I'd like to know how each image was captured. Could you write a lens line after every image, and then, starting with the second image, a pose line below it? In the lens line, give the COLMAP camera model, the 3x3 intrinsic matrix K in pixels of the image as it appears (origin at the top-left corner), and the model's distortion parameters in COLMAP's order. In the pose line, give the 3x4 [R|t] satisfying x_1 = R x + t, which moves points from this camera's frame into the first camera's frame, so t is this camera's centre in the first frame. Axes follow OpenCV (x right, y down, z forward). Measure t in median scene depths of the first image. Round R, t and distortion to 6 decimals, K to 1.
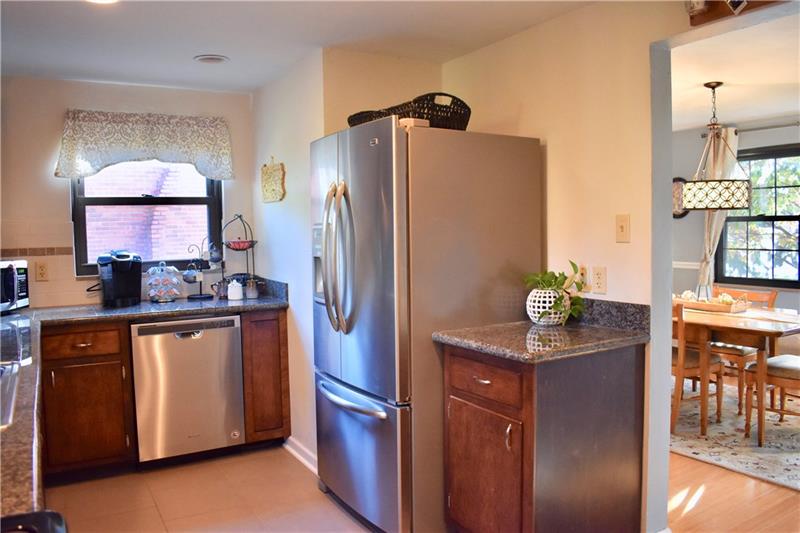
lens RADIAL K [[628.8, 0, 402.5], [0, 628.8, 265.1], [0, 0, 1]] dist [-0.098622, 0.013033]
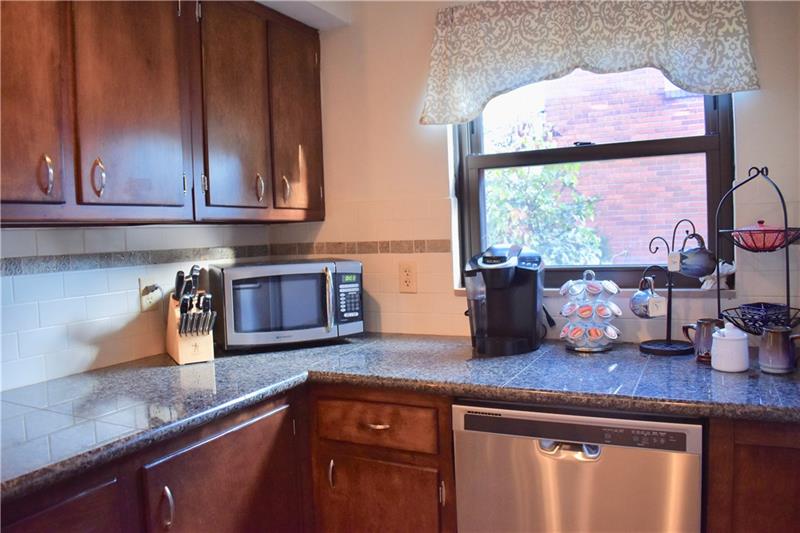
lens RADIAL K [[628.8, 0, 393.1], [0, 628.8, 257.9], [0, 0, 1]] dist [-0.098622, 0.013033]
pose [[0.540837, 0.033946, -0.840442, -0.051071], [-0.021752, 0.999416, 0.026369, -0.026070], [0.840846, 0.004020, 0.541260, 0.611793]]
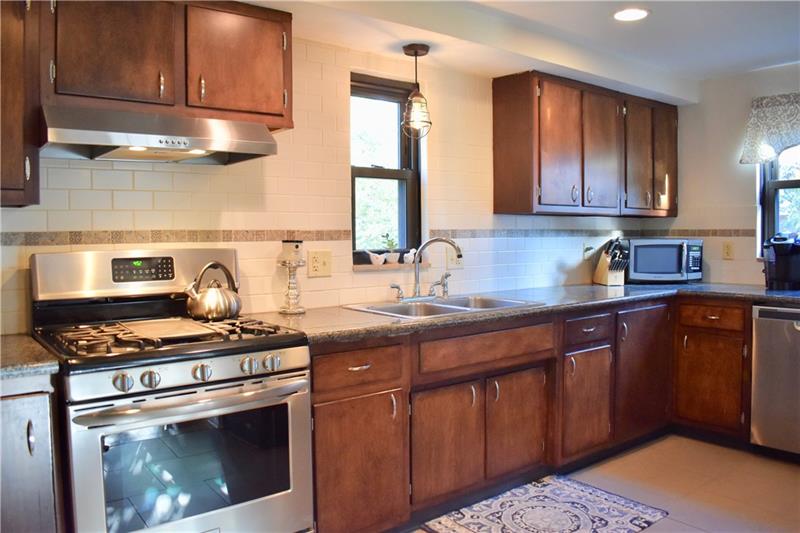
lens RADIAL K [[628.8, 0, 404.0], [0, 628.8, 263.7], [0, 0, 1]] dist [-0.098622, 0.013033]
pose [[0.139427, 0.062461, -0.988260, 0.406880], [-0.051120, 0.997132, 0.055810, 0.001792], [0.988912, 0.042738, 0.142220, 0.254300]]
